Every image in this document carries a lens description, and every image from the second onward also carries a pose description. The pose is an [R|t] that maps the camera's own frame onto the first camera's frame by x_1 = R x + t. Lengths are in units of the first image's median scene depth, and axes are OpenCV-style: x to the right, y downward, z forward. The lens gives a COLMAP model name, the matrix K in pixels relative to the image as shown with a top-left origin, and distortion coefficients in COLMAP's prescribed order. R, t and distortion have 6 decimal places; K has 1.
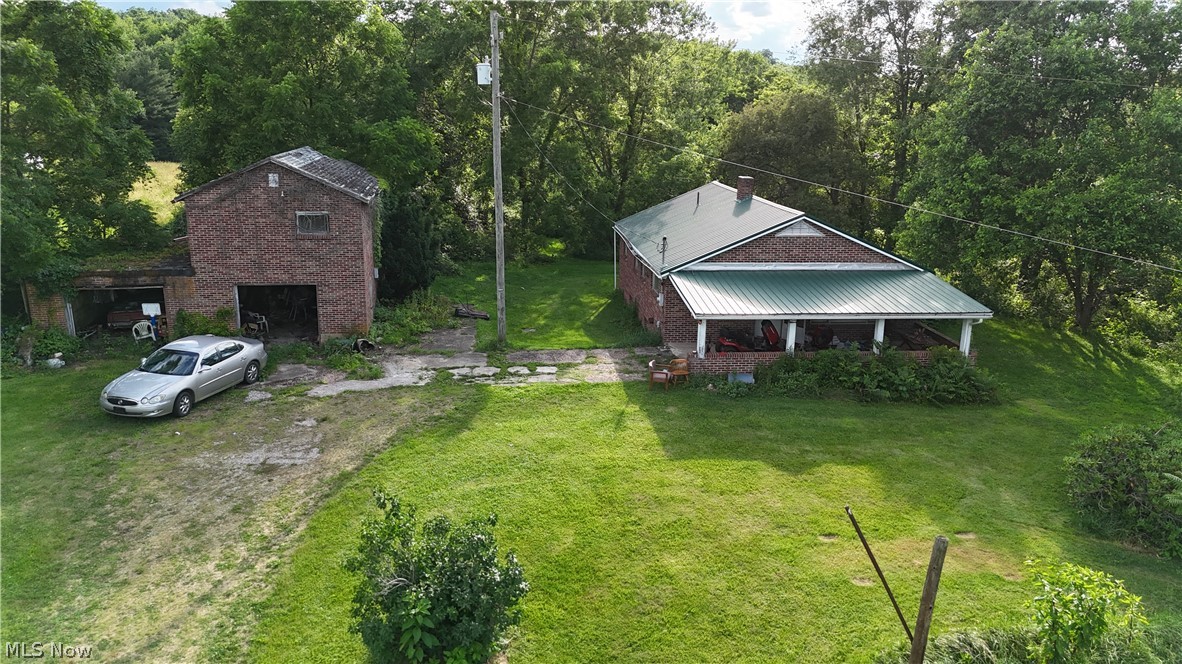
lens RADIAL K [[859.6, 0, 590.6], [0, 859.6, 325.5], [0, 0, 1]] dist [0.034330, -0.014434]
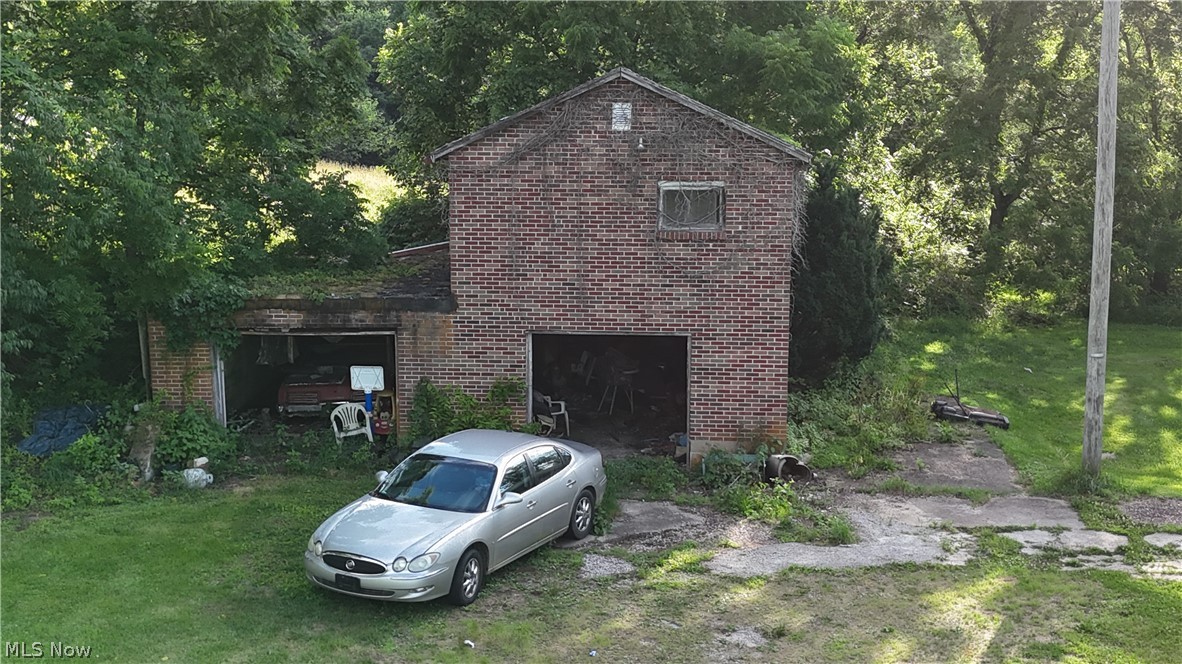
lens RADIAL K [[1472.0, 0, 592.9], [0, 1472.0, 303.6], [0, 0, 1]] dist [0.093052, 0.000000]
pose [[0.974030, 0.014900, -0.225928, -0.199462], [-0.039615, 0.993656, -0.105257, 0.023830], [0.222926, 0.111474, 0.968441, 0.213999]]
